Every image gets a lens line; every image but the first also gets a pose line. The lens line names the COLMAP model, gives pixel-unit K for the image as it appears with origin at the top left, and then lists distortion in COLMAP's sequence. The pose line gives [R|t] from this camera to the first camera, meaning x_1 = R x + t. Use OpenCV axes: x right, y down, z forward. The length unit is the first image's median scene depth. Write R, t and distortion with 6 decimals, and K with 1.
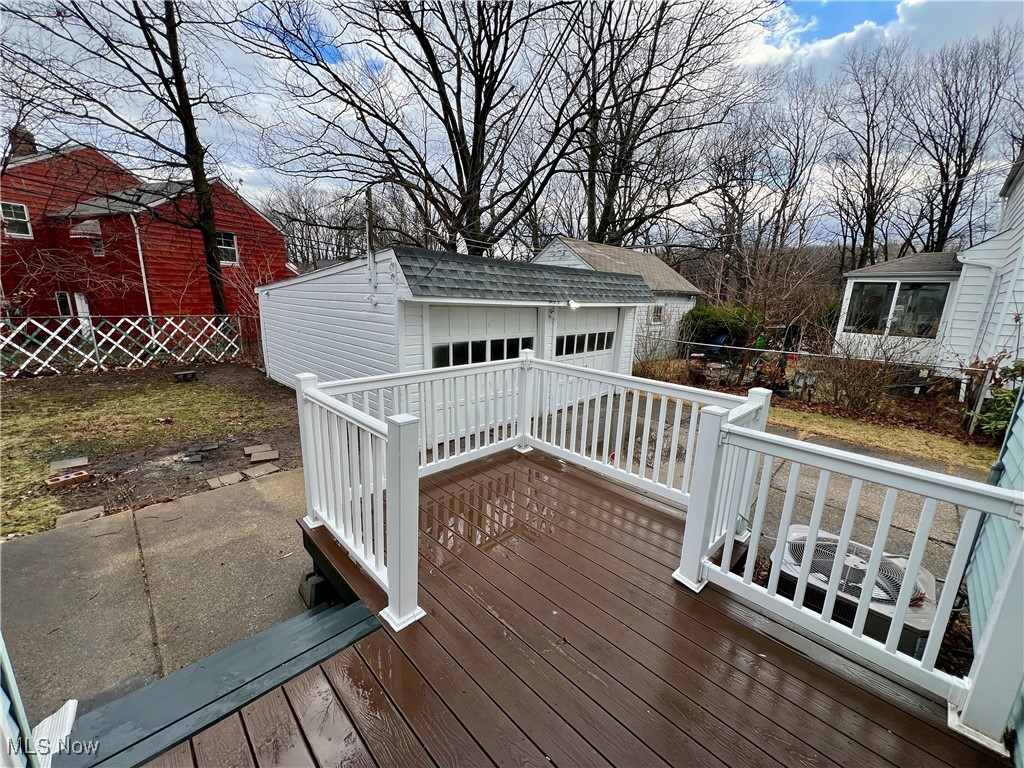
lens RADIAL K [[407.0, 0, 514.9], [0, 407.0, 387.9], [0, 0, 1]] dist [-0.008884, 0.000153]
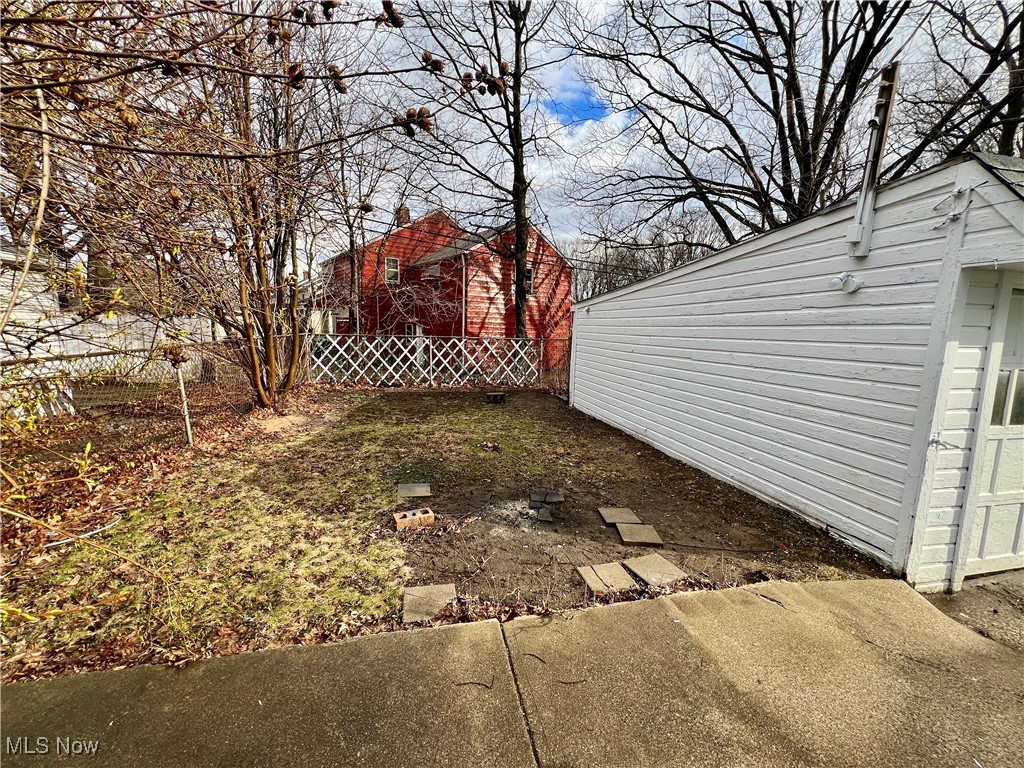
lens RADIAL K [[407.0, 0, 508.7], [0, 407.0, 383.2], [0, 0, 1]] dist [-0.008884, 0.000153]
pose [[0.837512, 0.060733, -0.543034, -0.366615], [-0.119589, 0.990084, -0.073709, 0.007885], [0.533172, 0.126673, 0.836470, 0.276205]]
